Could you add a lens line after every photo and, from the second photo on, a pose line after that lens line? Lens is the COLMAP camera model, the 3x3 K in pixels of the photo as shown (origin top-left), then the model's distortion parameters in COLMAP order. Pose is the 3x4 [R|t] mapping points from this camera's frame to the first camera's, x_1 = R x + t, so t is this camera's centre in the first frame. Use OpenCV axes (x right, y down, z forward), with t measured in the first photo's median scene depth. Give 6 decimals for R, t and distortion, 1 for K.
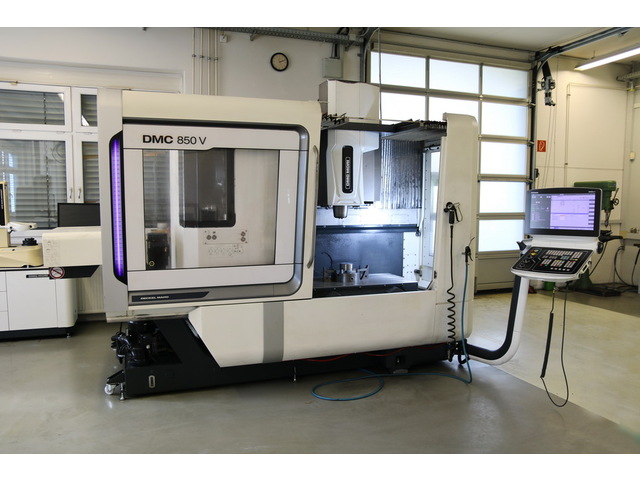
lens RADIAL K [[505.2, 0, 322.8], [0, 505.2, 246.4], [0, 0, 1]] dist [-0.109500, 0.089916]
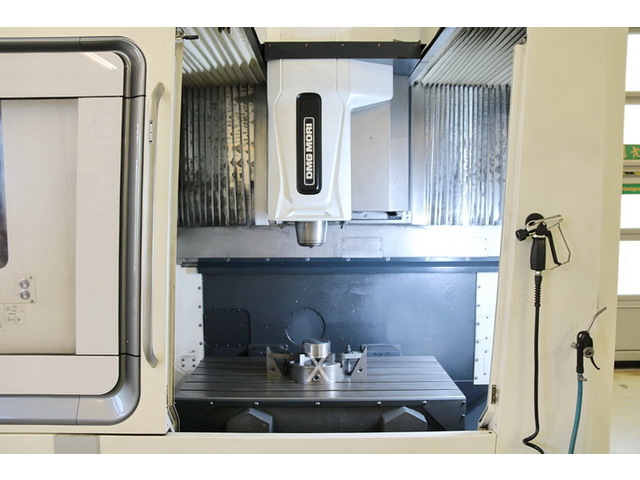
lens RADIAL K [[517.9, 0, 320.6], [0, 517.9, 246.7], [0, 0, 1]] dist [-0.124614, 0.109453]
pose [[0.938926, 0.020004, -0.343538, 0.232746], [-0.025186, 0.999626, -0.010626, -0.054569], [0.343197, 0.018629, 0.939079, 0.577968]]
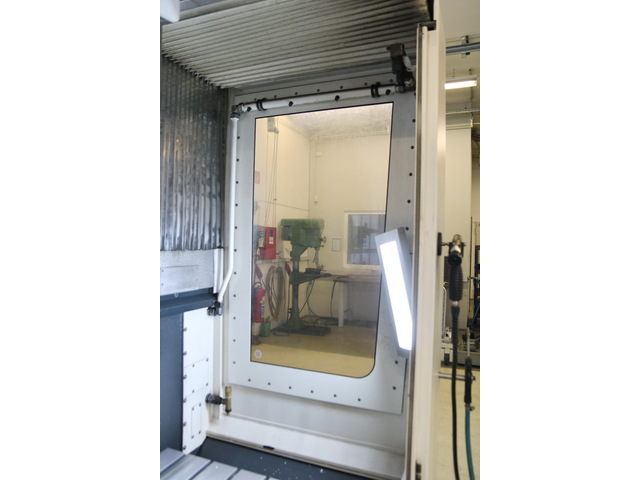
lens RADIAL K [[380.6, 0, 323.8], [0, 380.6, 240.6], [0, 0, 1]] dist [-0.077961, -0.000117]
pose [[0.670438, 0.014144, 0.741831, 0.022210], [0.050665, 0.996612, -0.064792, -0.071412], [-0.740234, 0.081024, 0.667450, 0.894858]]
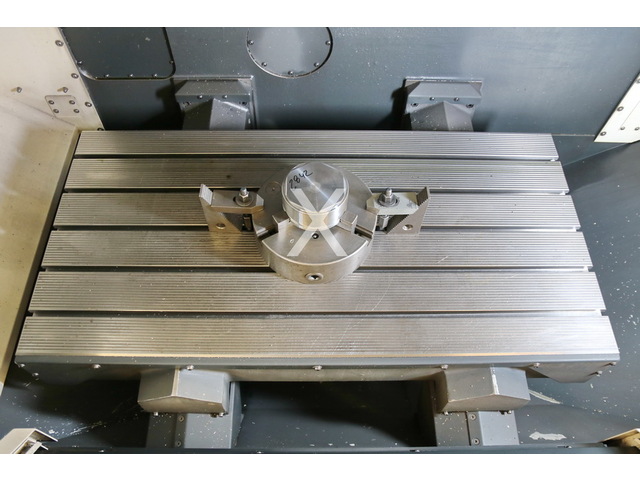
lens RADIAL K [[517.9, 0, 321.6], [0, 517.9, 256.4], [0, 0, 1]] dist [-0.124614, 0.109453]
pose [[0.940914, 0.300162, -0.156795, 0.096421], [-0.047021, 0.574317, 0.817282, -0.127683], [0.335367, -0.761619, 0.554496, 0.926480]]
